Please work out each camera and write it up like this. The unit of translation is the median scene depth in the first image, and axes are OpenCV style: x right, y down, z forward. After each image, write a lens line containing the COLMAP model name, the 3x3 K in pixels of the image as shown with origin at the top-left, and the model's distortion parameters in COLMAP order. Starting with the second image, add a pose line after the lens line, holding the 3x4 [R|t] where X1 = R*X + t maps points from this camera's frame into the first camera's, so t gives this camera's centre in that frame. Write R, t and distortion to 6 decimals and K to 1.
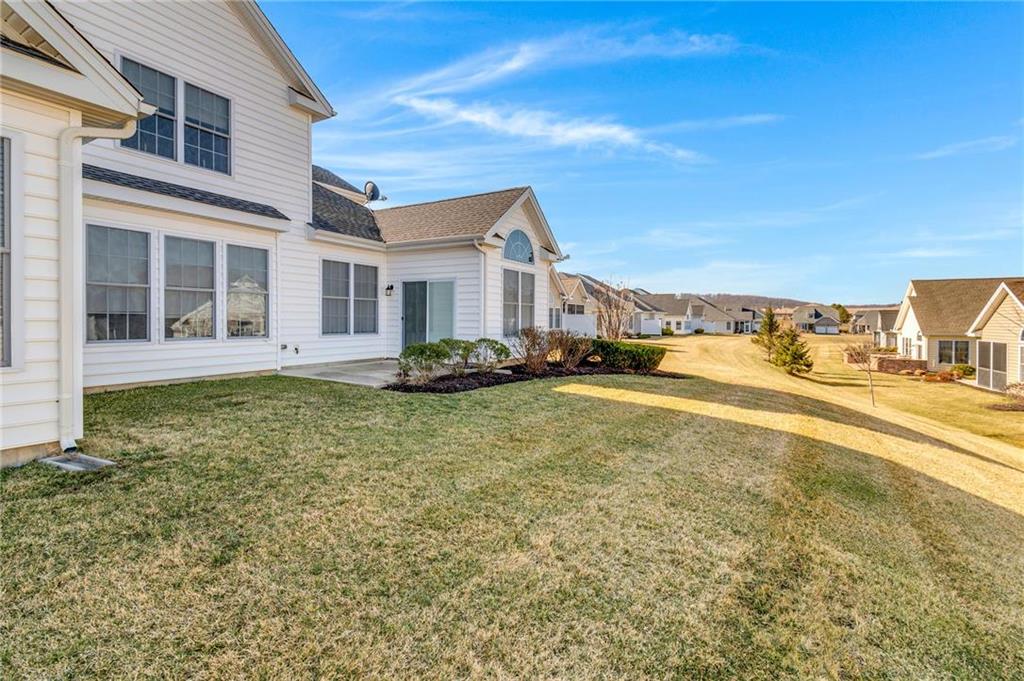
lens RADIAL K [[471.4, 0, 511.0], [0, 471.4, 320.0], [0, 0, 1]] dist [0.006931, 0.000193]
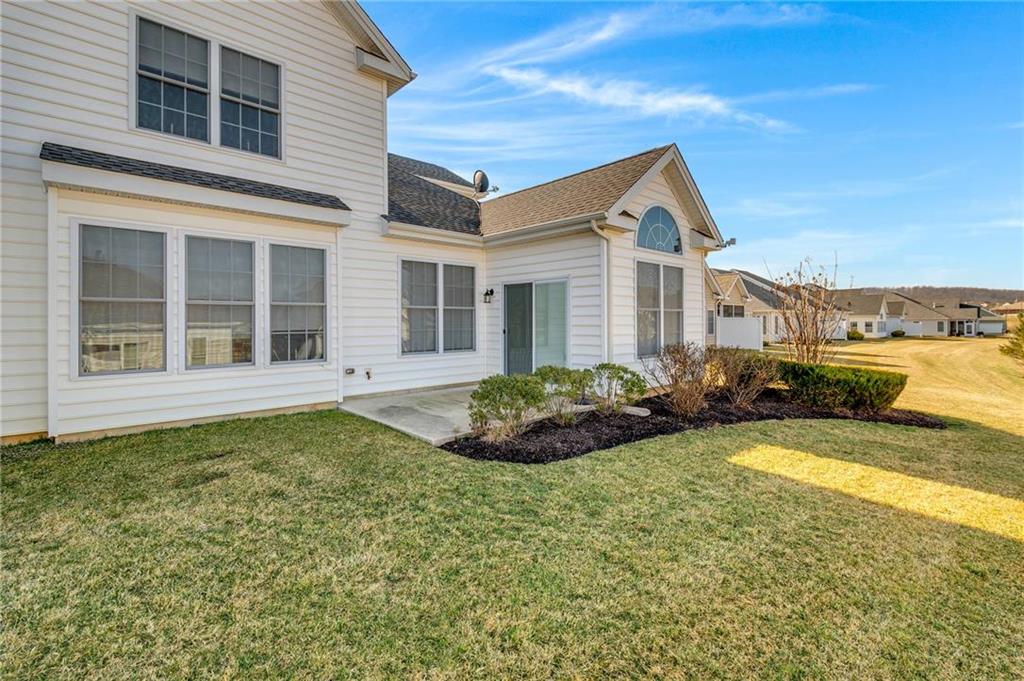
lens RADIAL K [[471.4, 0, 511.0], [0, 471.4, 320.0], [0, 0, 1]] dist [0.006931, 0.000193]
pose [[0.956637, -0.012624, -0.291009, 0.008665], [0.011155, 0.999915, -0.006704, -0.018181], [0.291069, 0.003167, 0.956697, 0.272975]]
